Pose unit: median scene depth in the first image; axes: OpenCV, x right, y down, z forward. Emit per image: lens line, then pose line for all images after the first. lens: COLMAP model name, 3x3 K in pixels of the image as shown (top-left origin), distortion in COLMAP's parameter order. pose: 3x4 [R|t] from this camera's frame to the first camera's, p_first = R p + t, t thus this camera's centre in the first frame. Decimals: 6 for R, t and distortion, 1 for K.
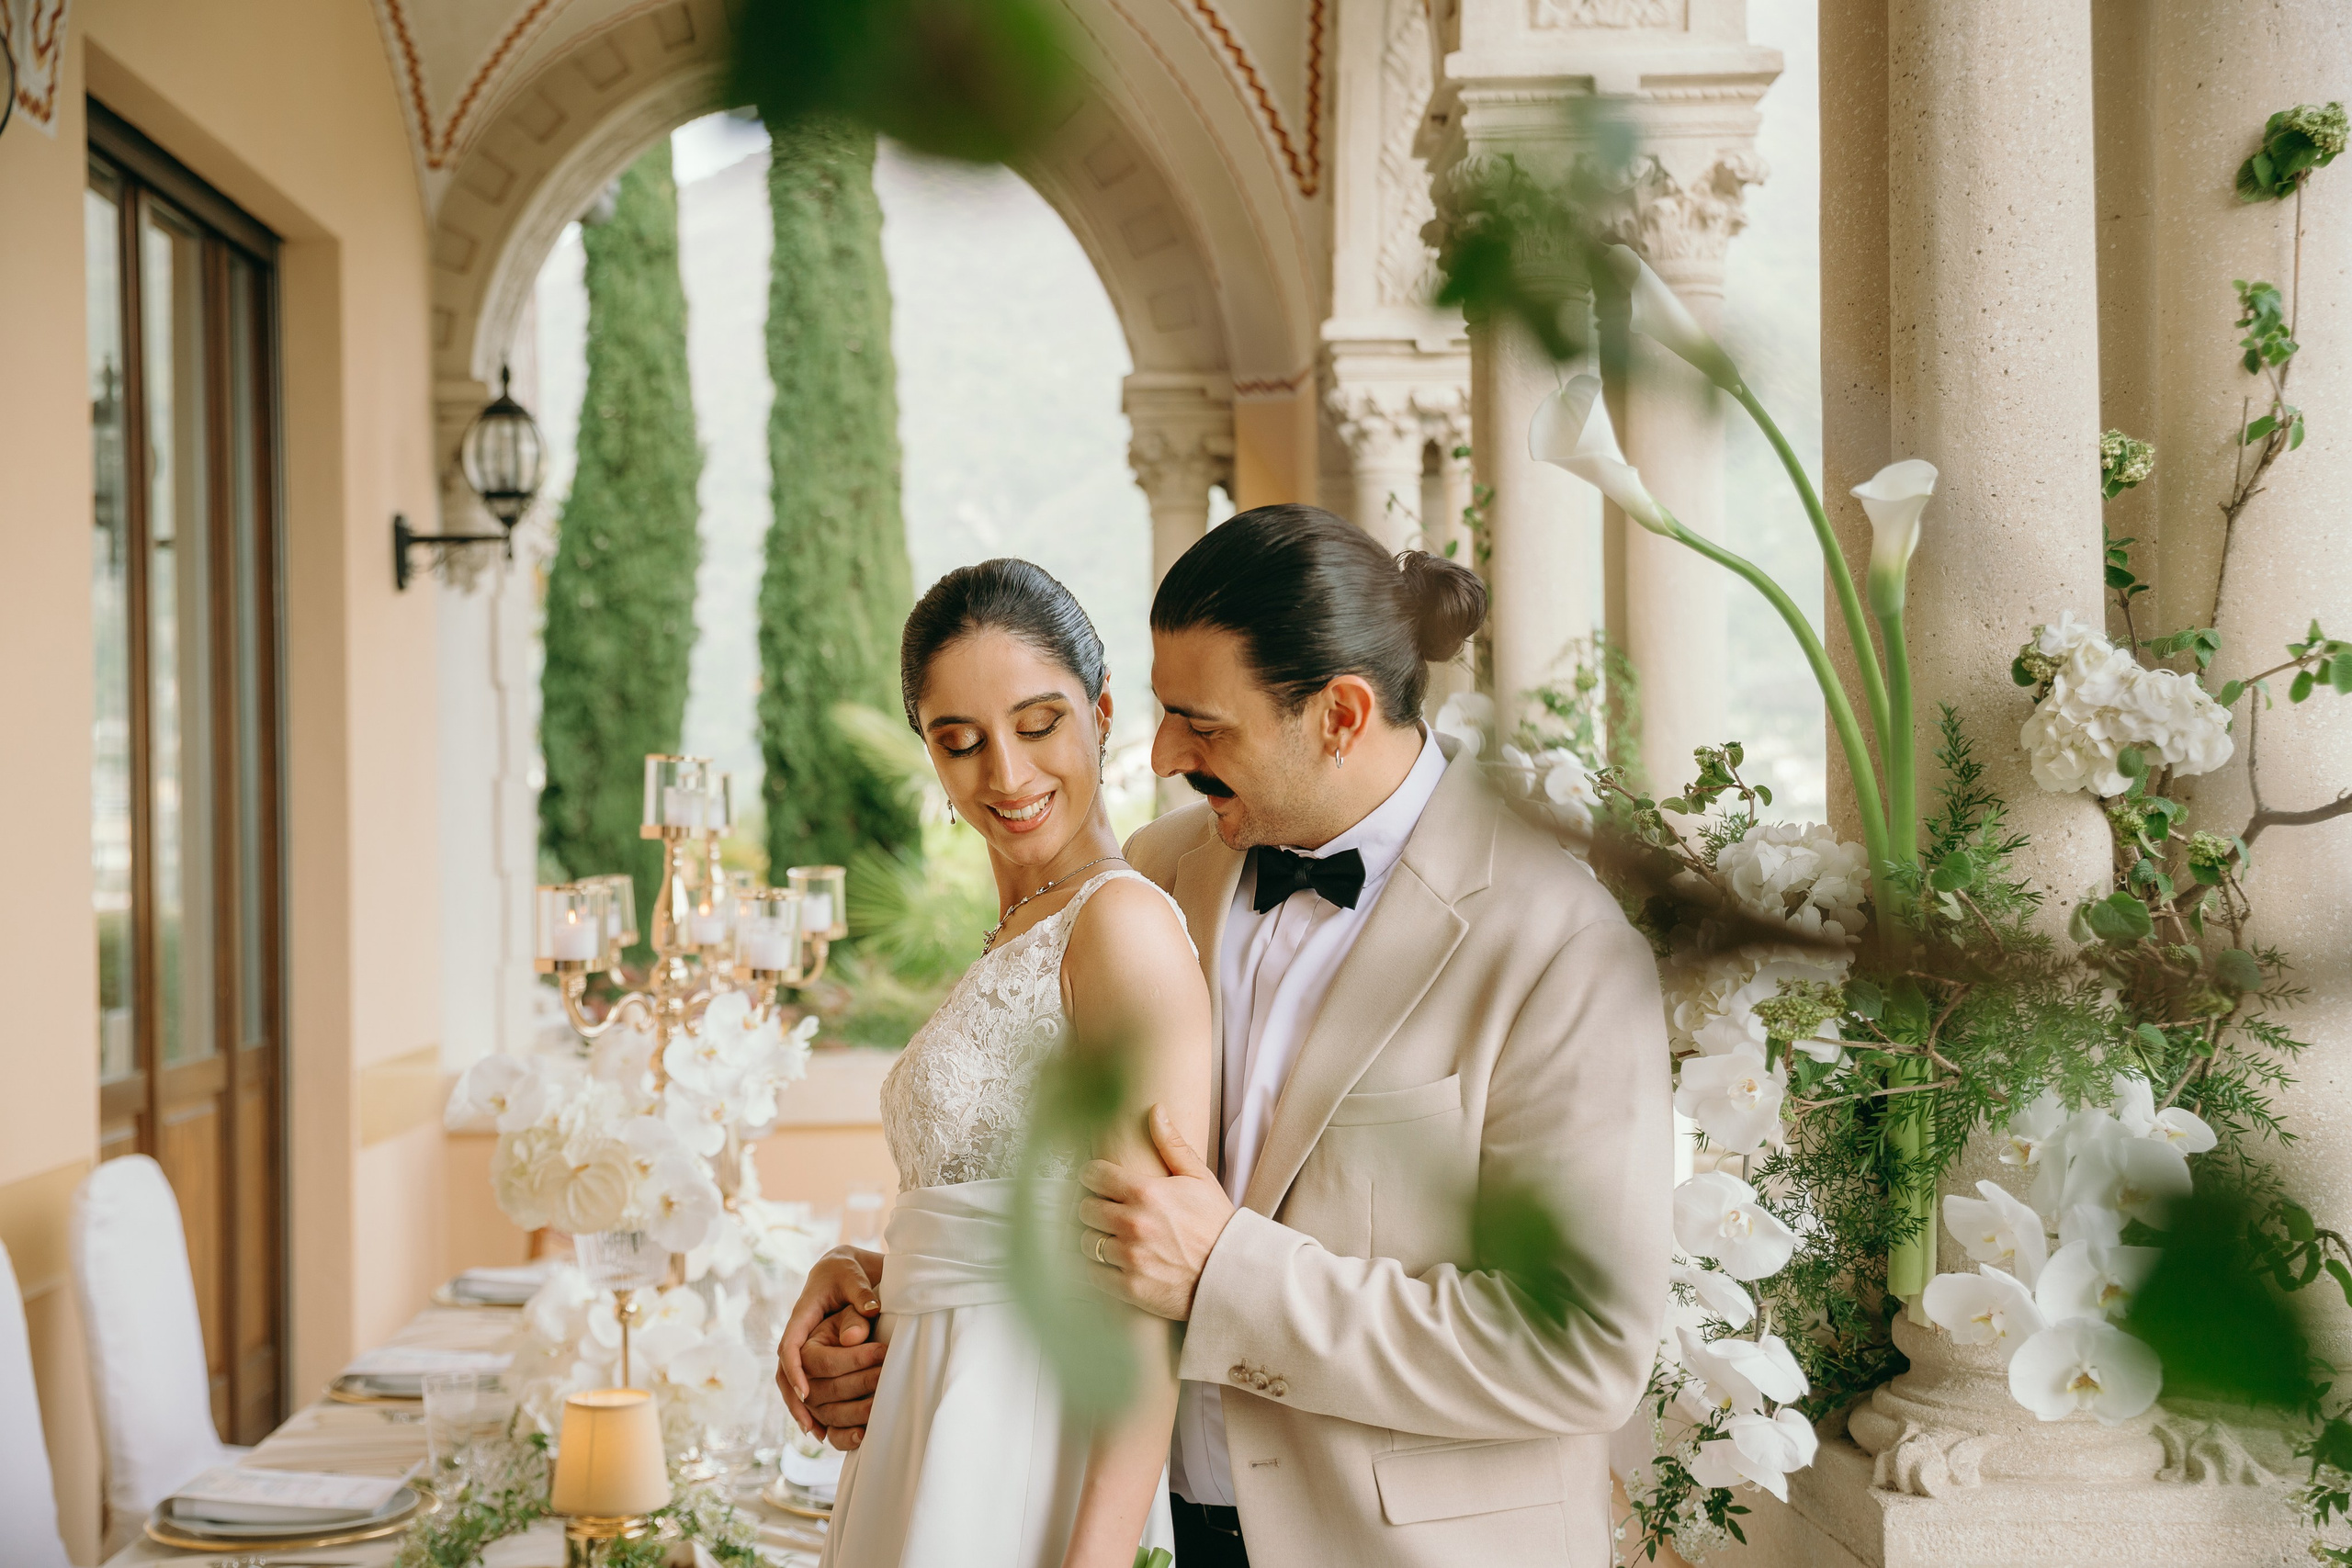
lens RADIAL K [[2910.8, 0, 1193.8], [0, 2910.8, 806.2], [0, 0, 1]] dist [0.053224, 0.000000]
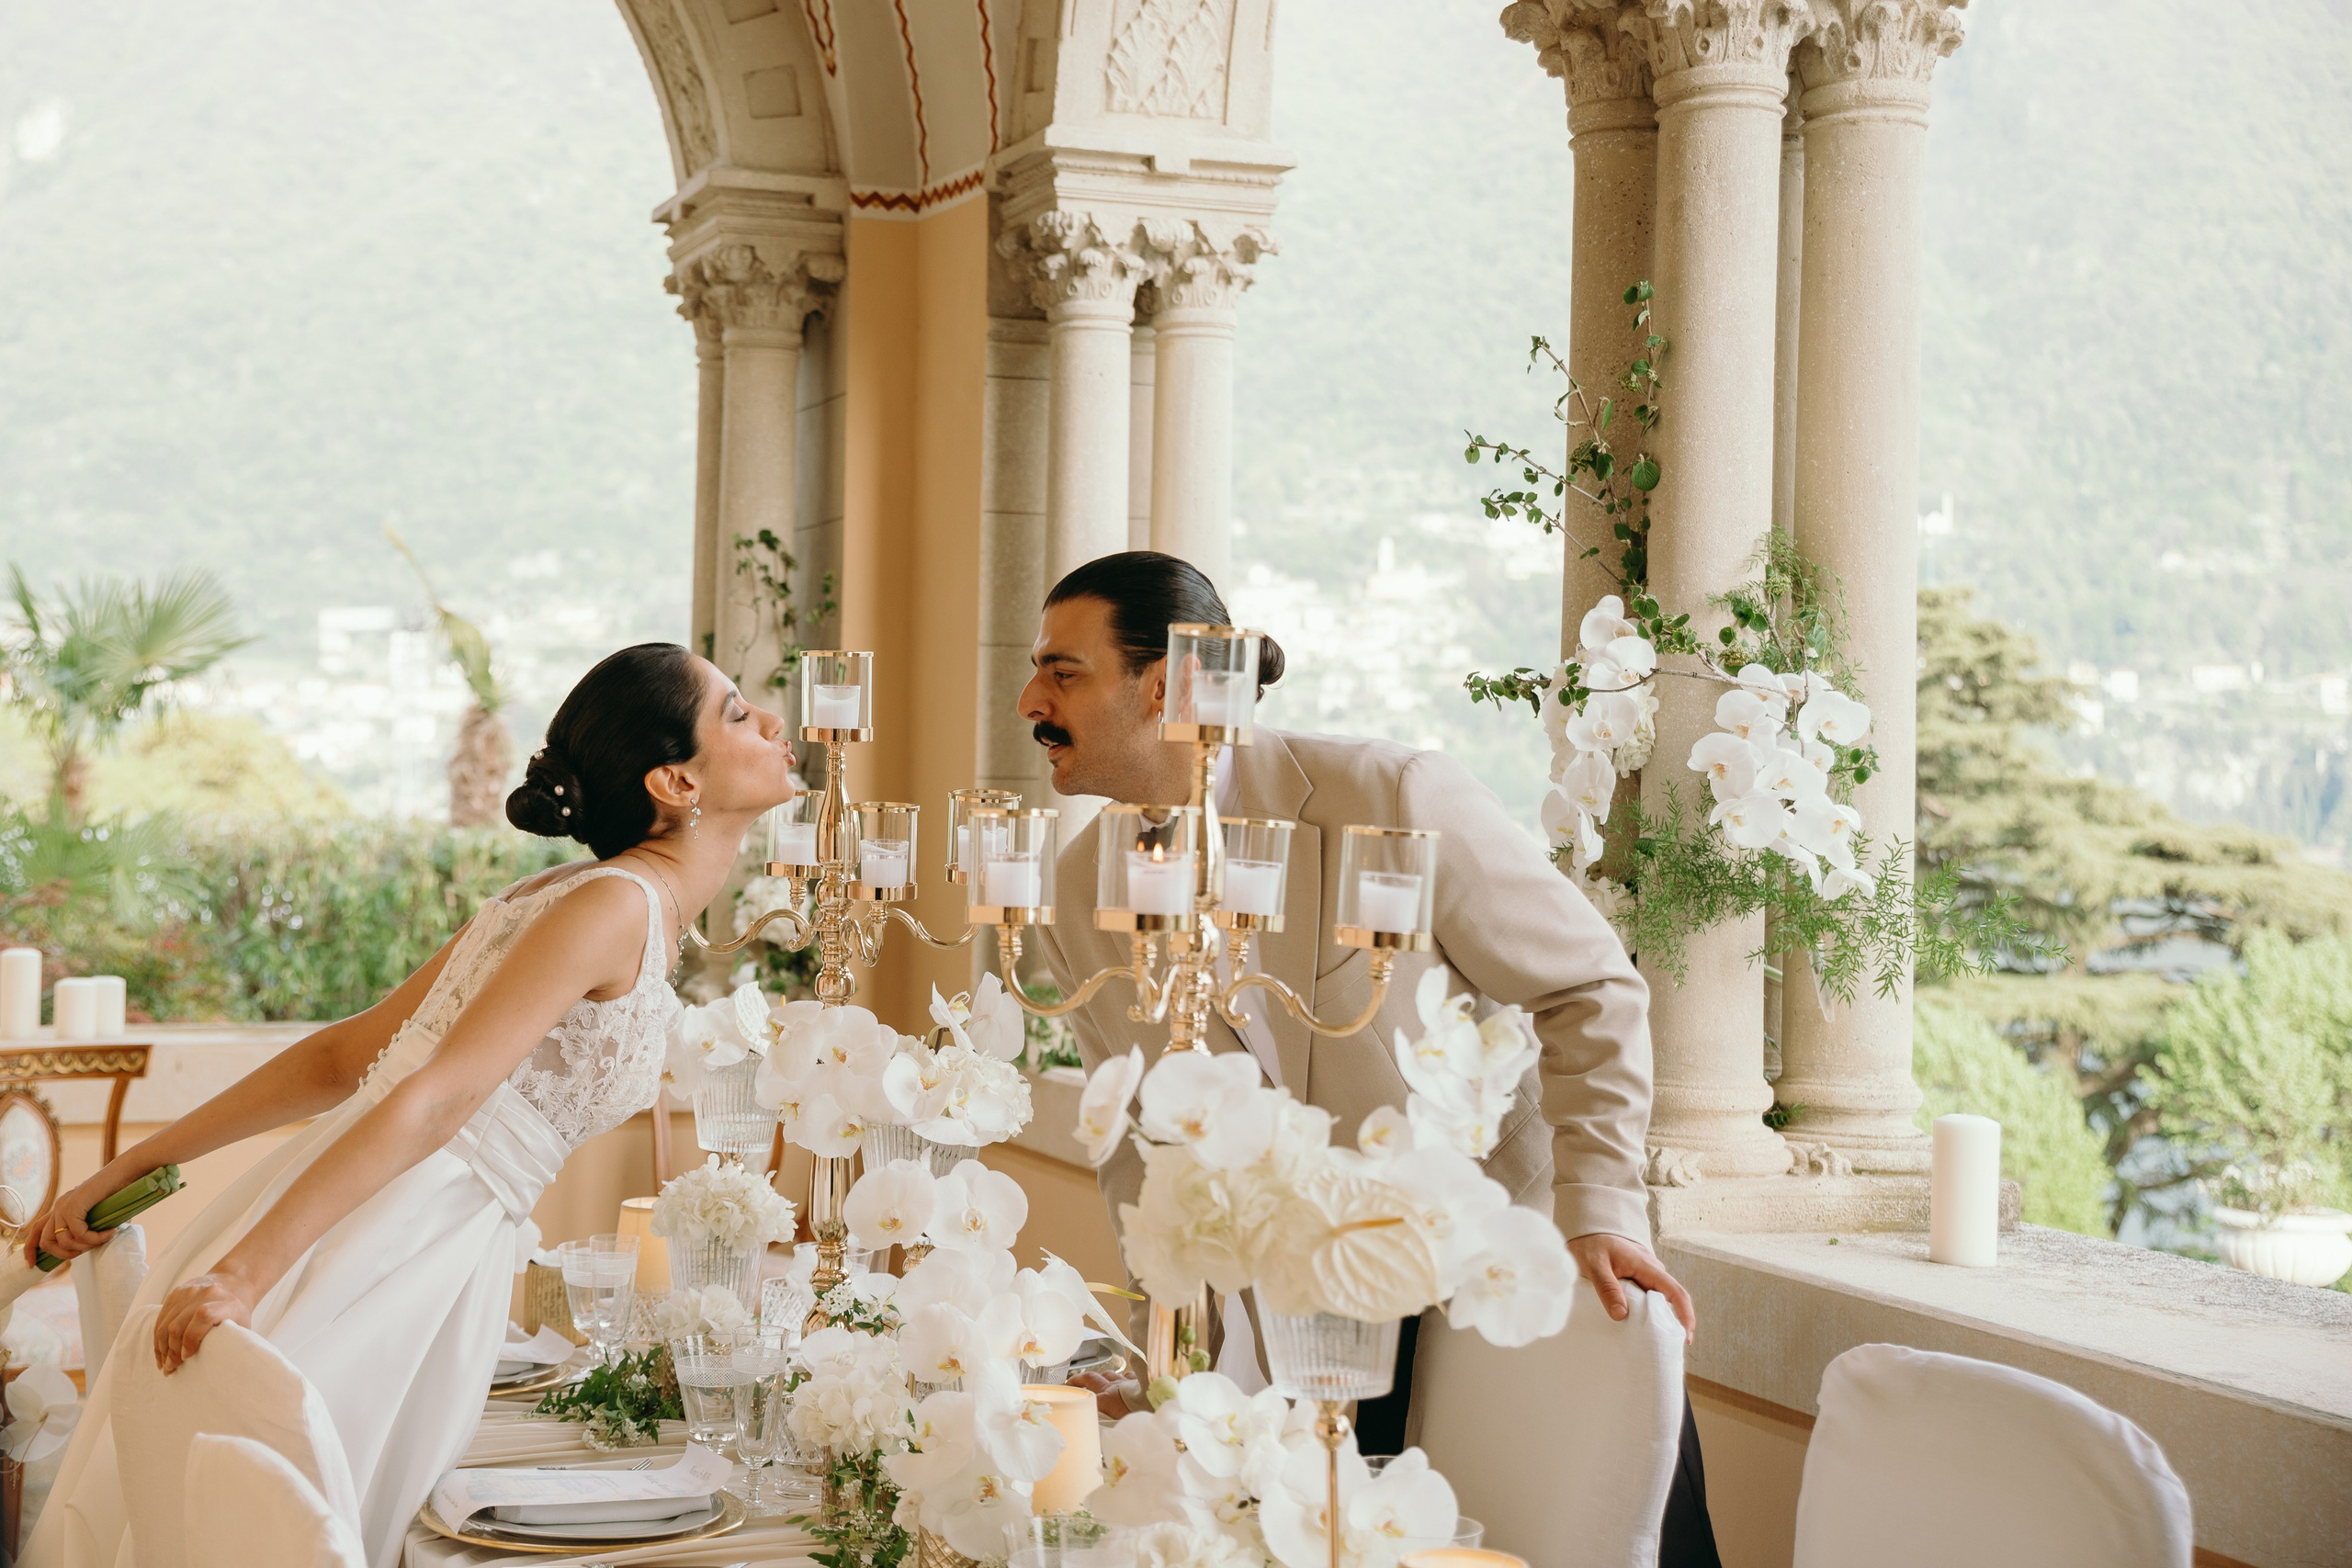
lens RADIAL K [[3330.3, 0, 1001.5], [0, 3330.3, 693.2], [0, 0, 1]] dist [0.033423, 0.000000]
pose [[0.952372, 0.045040, 0.301593, -0.098461], [-0.041135, 0.998967, -0.019290, 0.003586], [-0.302150, 0.005966, 0.953242, 0.053483]]
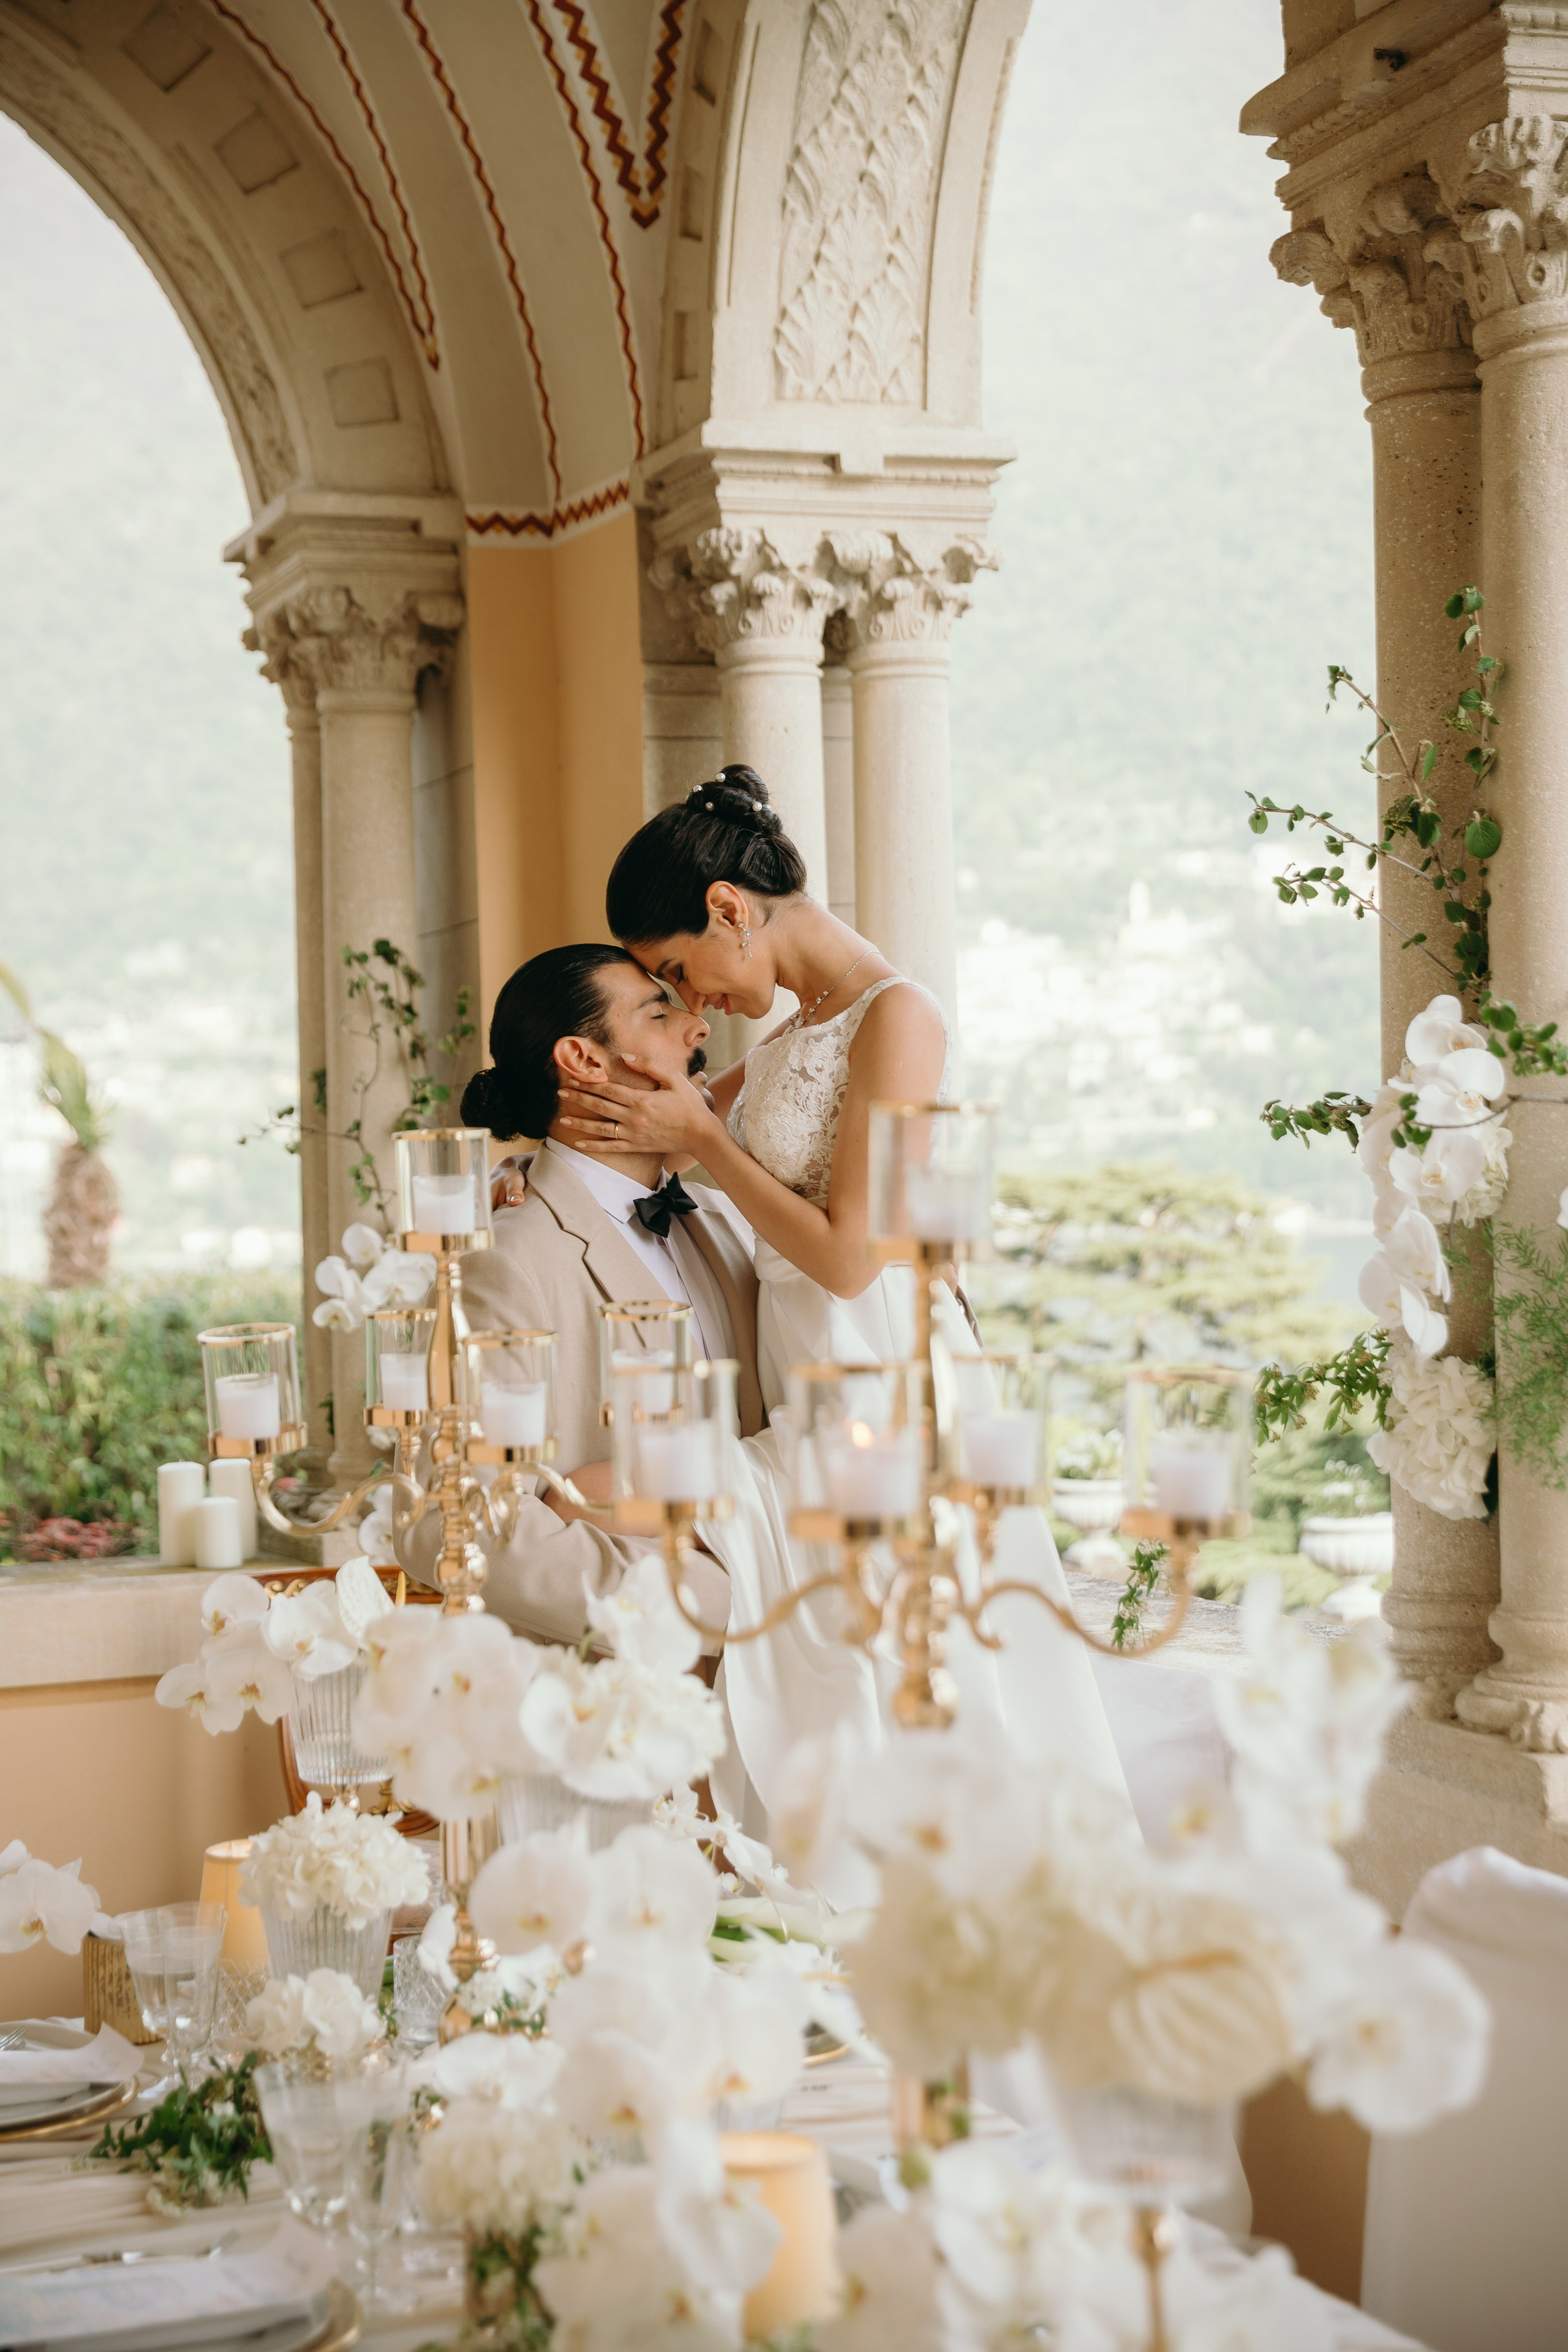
lens RADIAL K [[3828.9, 0, 779.7], [0, 3828.9, 1169.1], [0, 0, 1]] dist [0.131140, 0.000000]
pose [[0.947344, -0.007911, 0.320119, -0.088224], [0.007046, 0.999968, 0.003860, -0.001655], [-0.320139, -0.001401, 0.947370, 0.078682]]
